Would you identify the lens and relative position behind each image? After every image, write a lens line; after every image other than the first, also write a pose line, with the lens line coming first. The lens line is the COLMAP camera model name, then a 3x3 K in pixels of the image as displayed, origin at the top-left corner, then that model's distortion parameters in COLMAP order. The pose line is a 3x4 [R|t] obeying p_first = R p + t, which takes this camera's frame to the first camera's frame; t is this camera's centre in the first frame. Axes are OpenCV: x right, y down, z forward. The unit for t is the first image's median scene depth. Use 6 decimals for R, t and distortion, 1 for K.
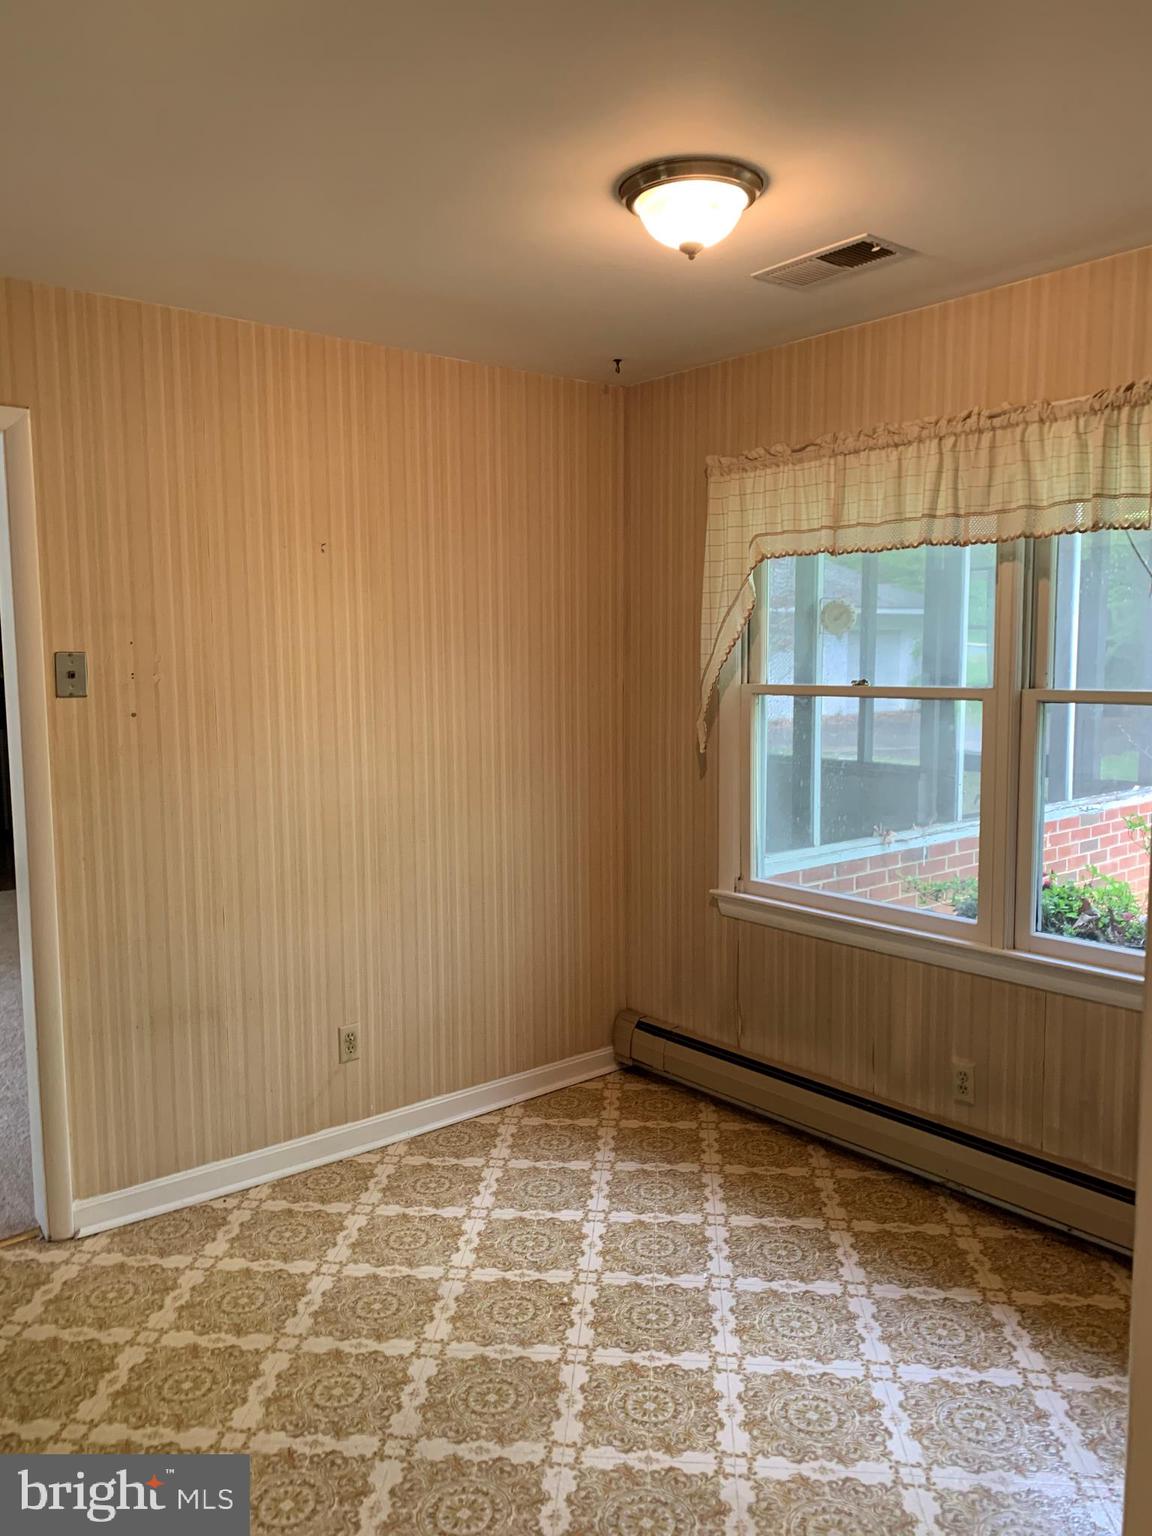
lens RADIAL K [[1207.9, 0, 576.0], [0, 1207.9, 768.0], [0, 0, 1]] dist [0.072686, -0.077417]
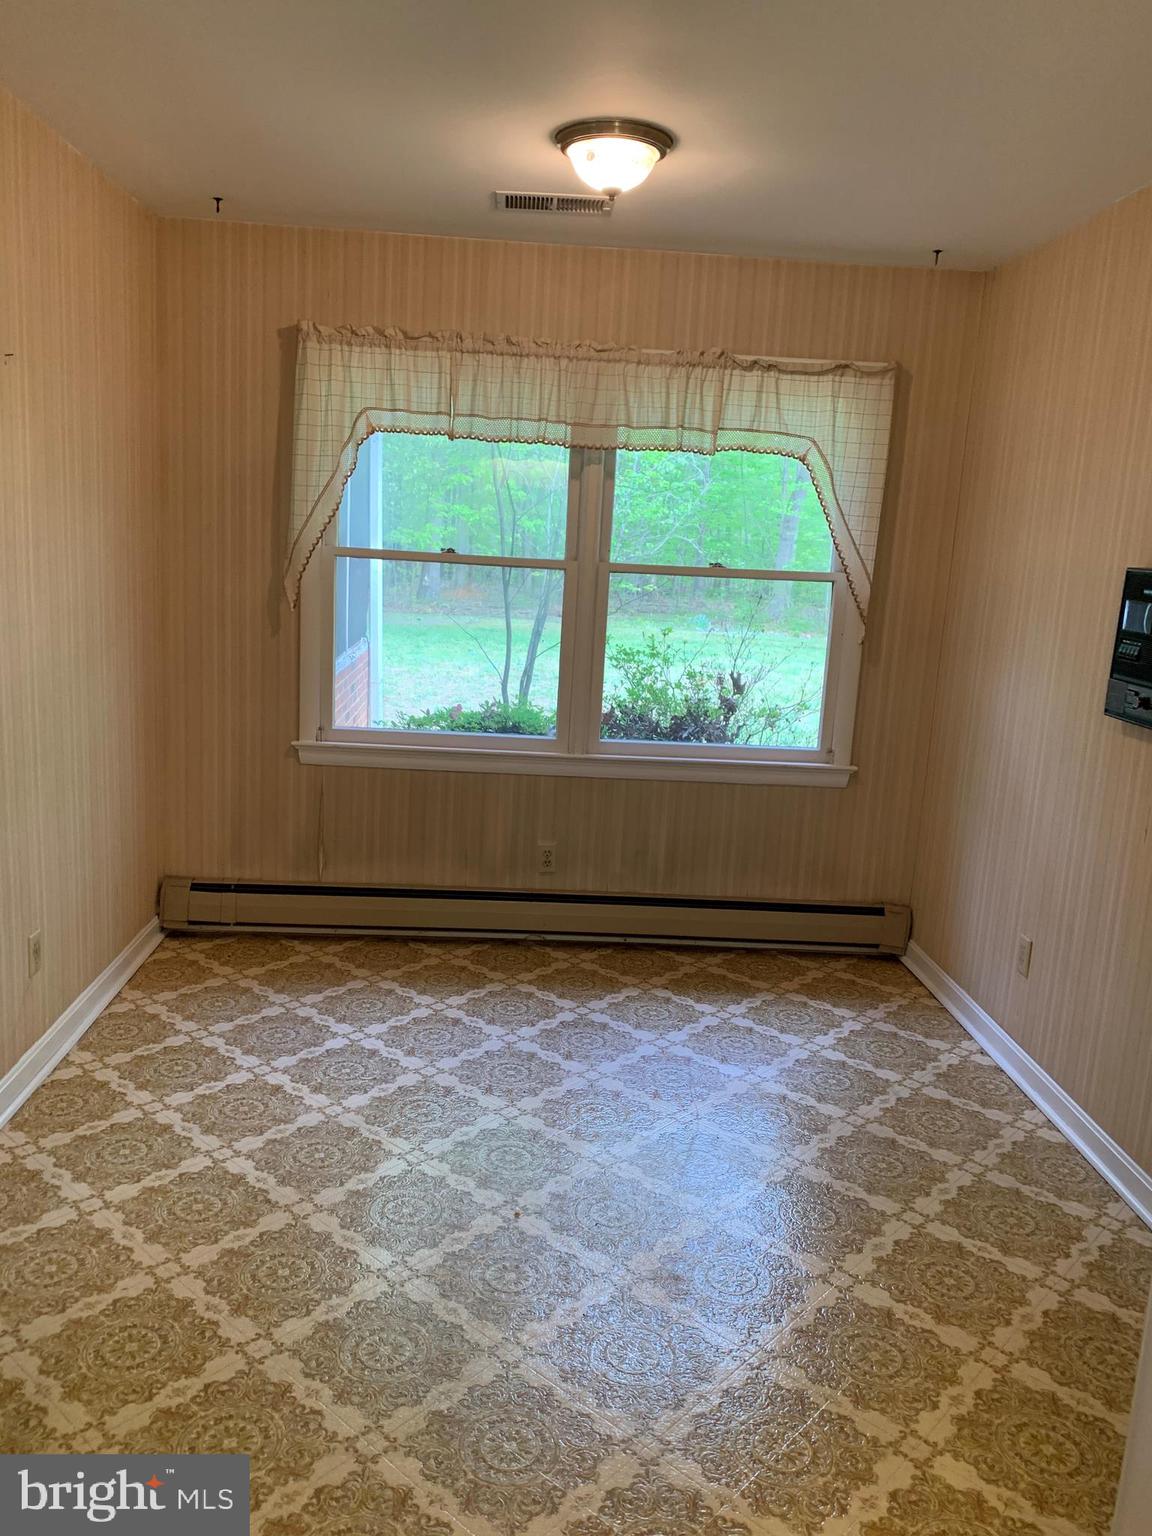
lens RADIAL K [[1178.8, 0, 575.2], [0, 1178.8, 746.2], [0, 0, 1]] dist [0.130363, -0.190261]
pose [[0.593627, -0.096811, 0.798896, -0.663712], [0.022931, 0.994369, 0.103460, 0.003506], [-0.804413, -0.043097, 0.592505, 0.210934]]
